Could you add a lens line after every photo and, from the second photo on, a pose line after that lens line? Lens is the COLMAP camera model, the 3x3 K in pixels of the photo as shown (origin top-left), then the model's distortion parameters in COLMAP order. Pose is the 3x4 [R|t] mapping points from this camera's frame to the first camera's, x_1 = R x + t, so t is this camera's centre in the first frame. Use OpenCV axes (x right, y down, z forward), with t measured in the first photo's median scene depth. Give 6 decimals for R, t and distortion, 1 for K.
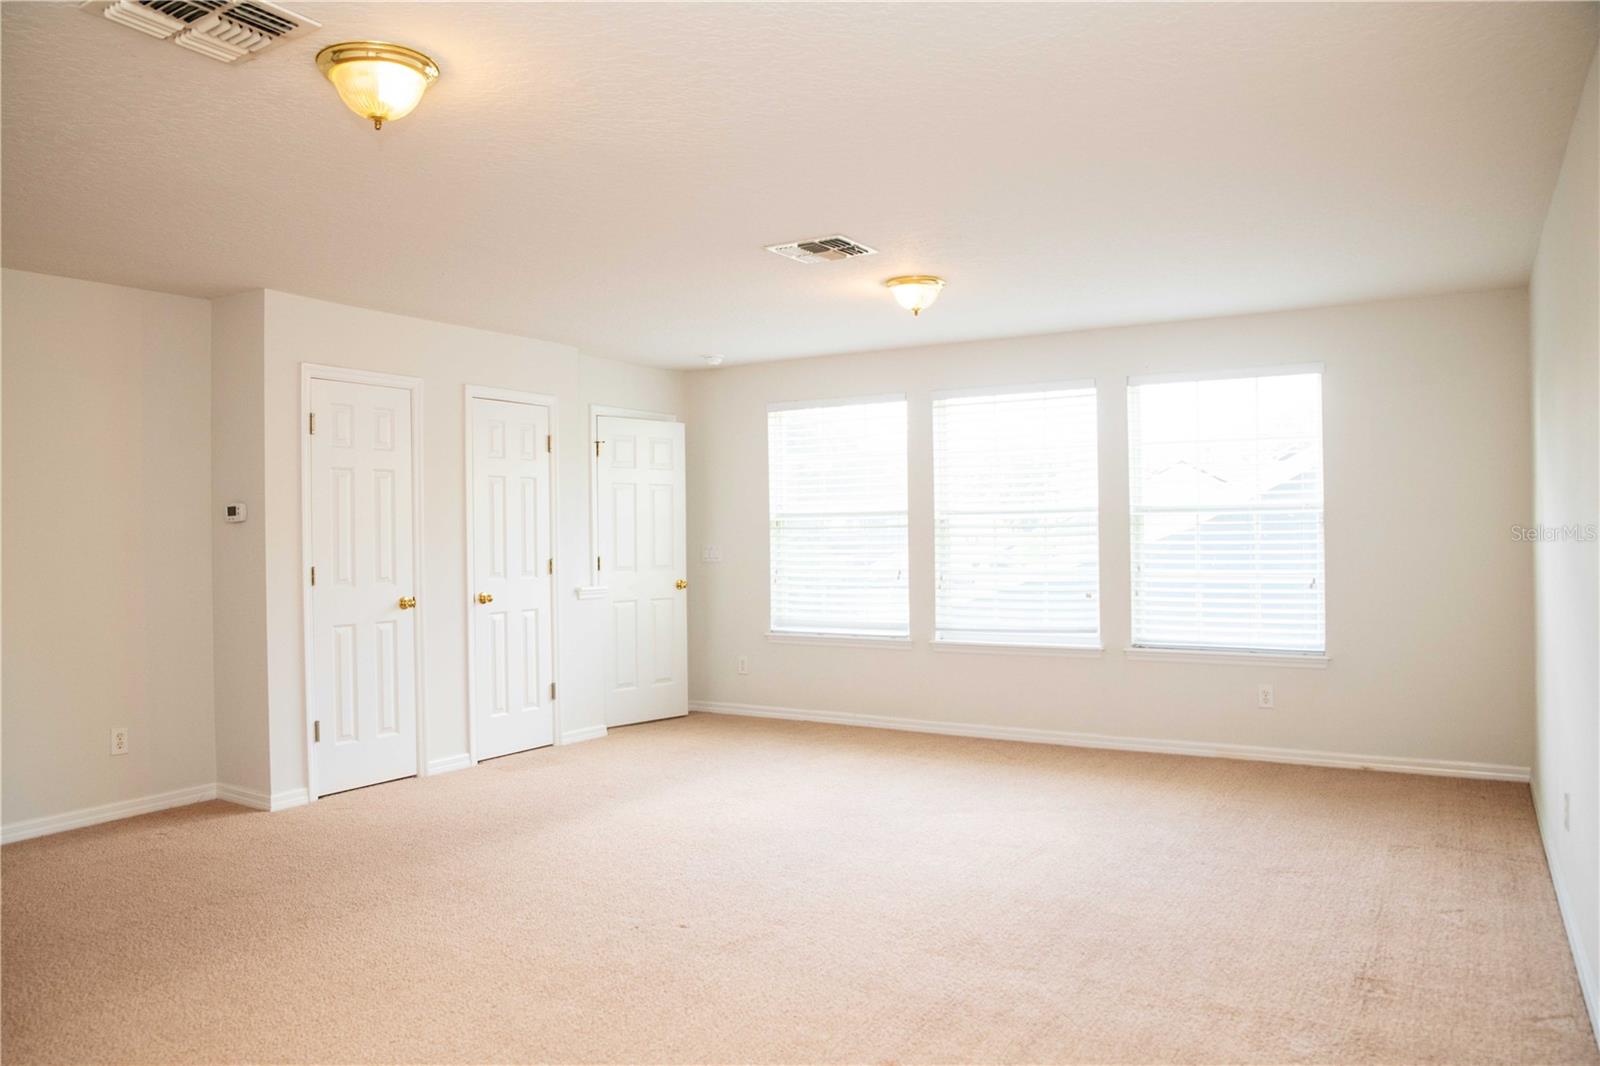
lens RADIAL K [[1131.2, 0, 793.9], [0, 1131.2, 542.2], [0, 0, 1]] dist [-0.138116, 0.100083]
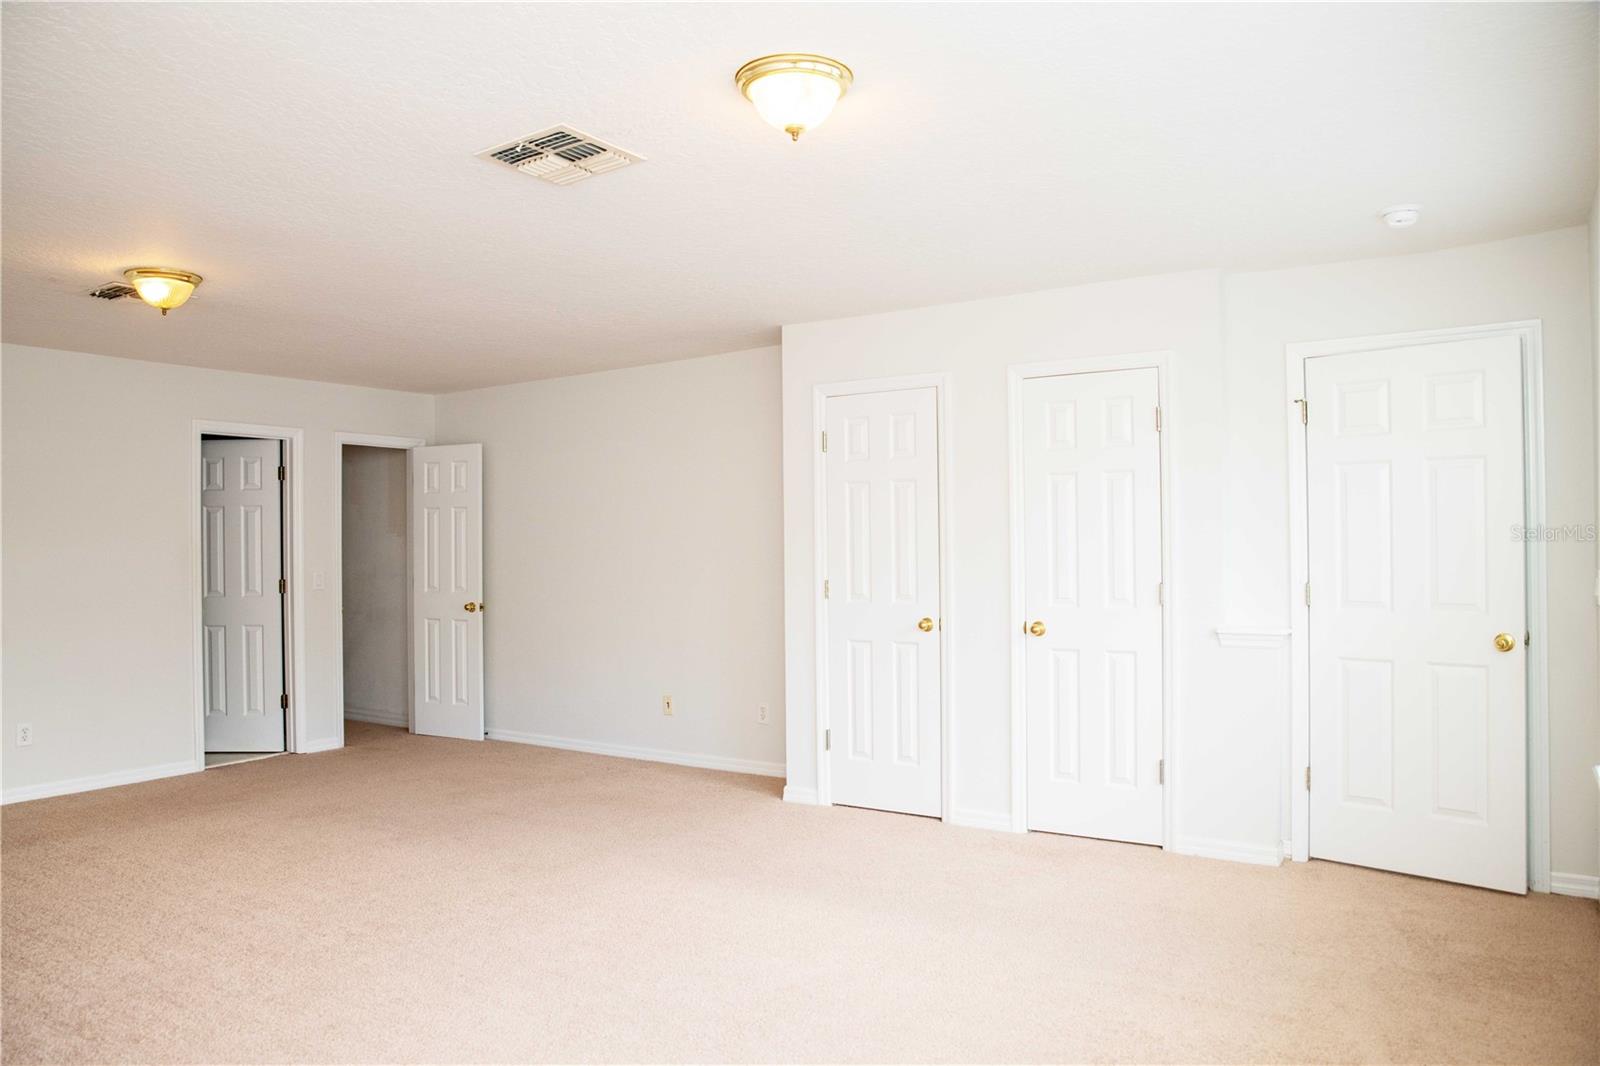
lens RADIAL K [[1131.2, 0, 793.9], [0, 1131.2, 542.2], [0, 0, 1]] dist [-0.138116, 0.100083]
pose [[-0.056052, -0.002158, -0.998426, 0.582072], [-0.002412, 0.999995, -0.002026, -0.010358], [0.998425, 0.002295, -0.056057, 0.954562]]
